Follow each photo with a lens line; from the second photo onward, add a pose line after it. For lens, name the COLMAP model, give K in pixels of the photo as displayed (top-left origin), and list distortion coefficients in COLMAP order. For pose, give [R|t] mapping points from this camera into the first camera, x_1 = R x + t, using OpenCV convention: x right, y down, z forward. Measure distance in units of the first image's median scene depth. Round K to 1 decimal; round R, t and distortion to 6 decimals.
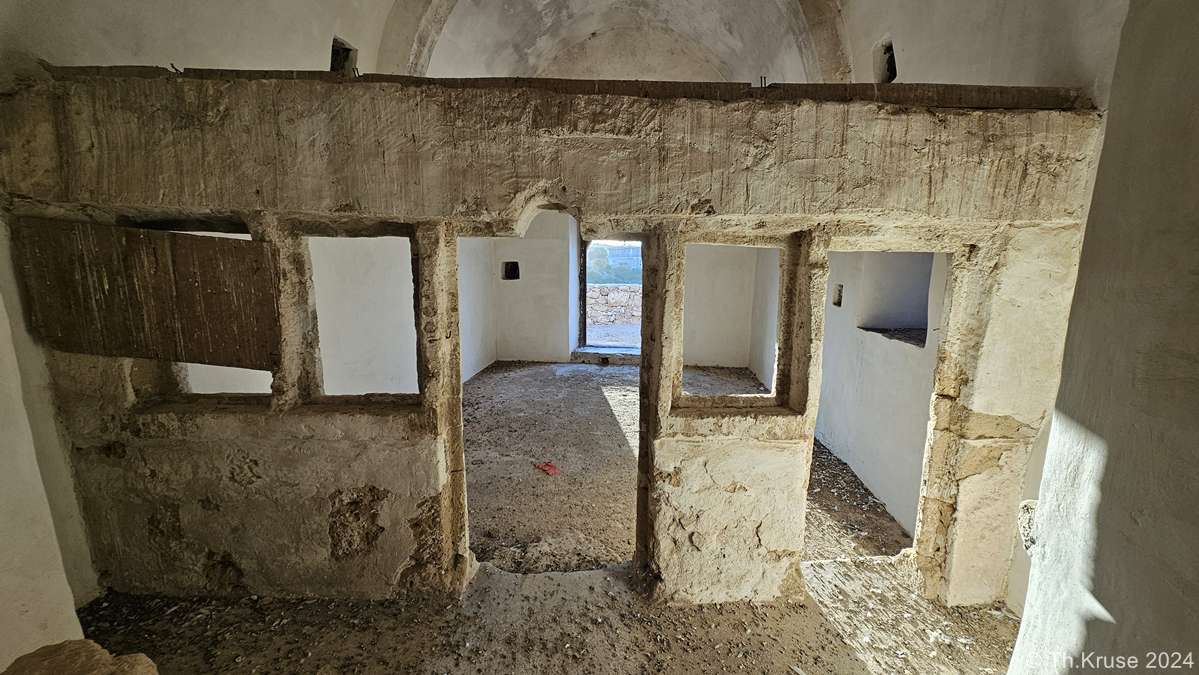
lens RADIAL K [[492.4, 0, 603.7], [0, 492.4, 338.4], [0, 0, 1]] dist [-0.000665, 0.000048]
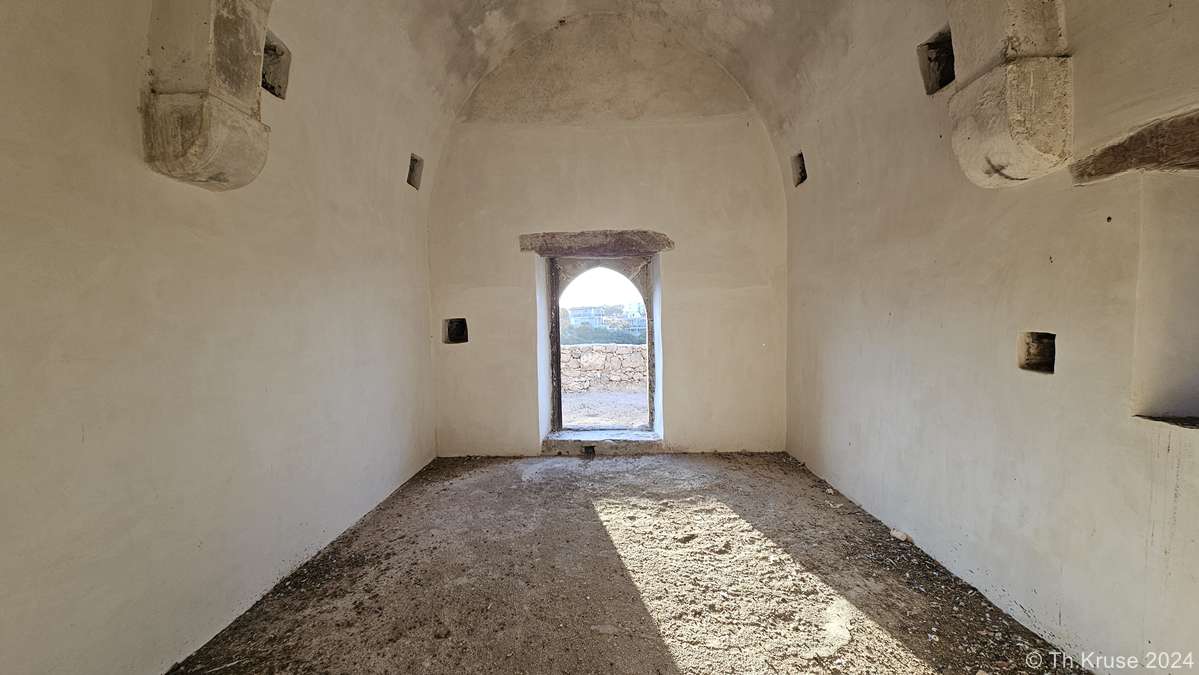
lens RADIAL K [[492.4, 0, 603.7], [0, 492.4, 338.4], [0, 0, 1]] dist [-0.000665, 0.000048]
pose [[0.996468, -0.032388, 0.077473, -0.030835], [0.041478, 0.992057, -0.118753, -0.035063], [-0.073011, 0.121547, 0.989897, 0.295628]]
